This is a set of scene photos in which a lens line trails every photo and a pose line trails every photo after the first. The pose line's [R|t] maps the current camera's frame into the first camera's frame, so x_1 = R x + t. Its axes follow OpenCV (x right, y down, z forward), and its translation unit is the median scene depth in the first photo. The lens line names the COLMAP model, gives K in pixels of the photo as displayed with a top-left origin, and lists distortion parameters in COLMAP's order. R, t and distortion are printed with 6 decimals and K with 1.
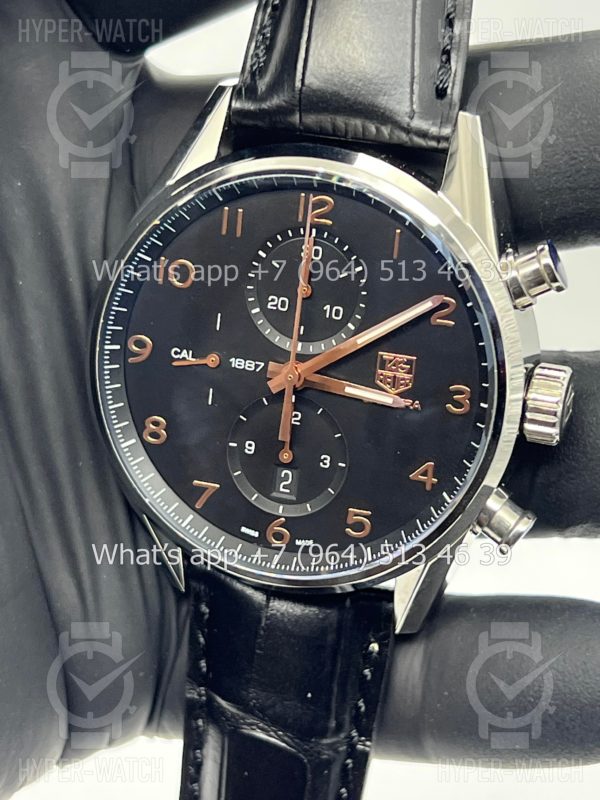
lens RADIAL K [[1817.5, 0, 302.8], [0, 1817.5, 397.6], [0, 0, 1]] dist [0.416498, 0.000000]
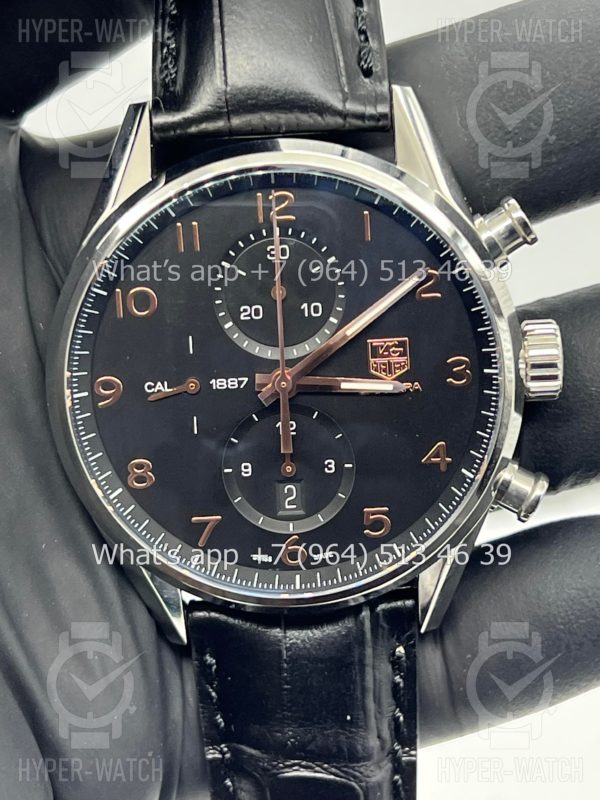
lens RADIAL K [[1817.5, 0, 305.8], [0, 1817.5, 400.8], [0, 0, 1]] dist [0.416498, 0.000000]
pose [[0.949313, -0.193050, 0.248067, -0.230660], [0.210715, 0.976441, -0.046491, 0.043448], [-0.233248, 0.096406, 0.967627, 0.074851]]
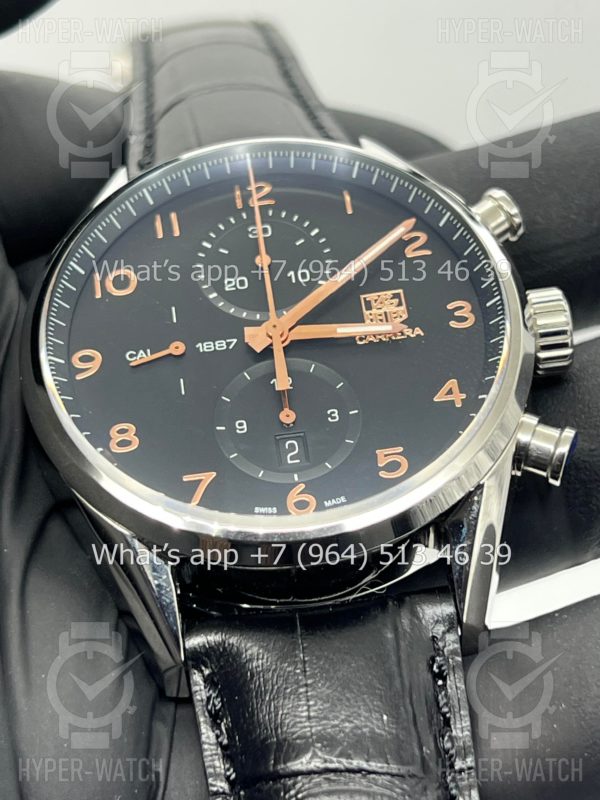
lens RADIAL K [[1817.5, 0, 291.3], [0, 1817.5, 403.0], [0, 0, 1]] dist [0.416498, 0.000000]
pose [[0.938900, -0.066064, 0.337789, -0.297256], [0.282530, 0.708443, -0.646750, 0.583172], [-0.196577, 0.702669, 0.683822, 0.412311]]
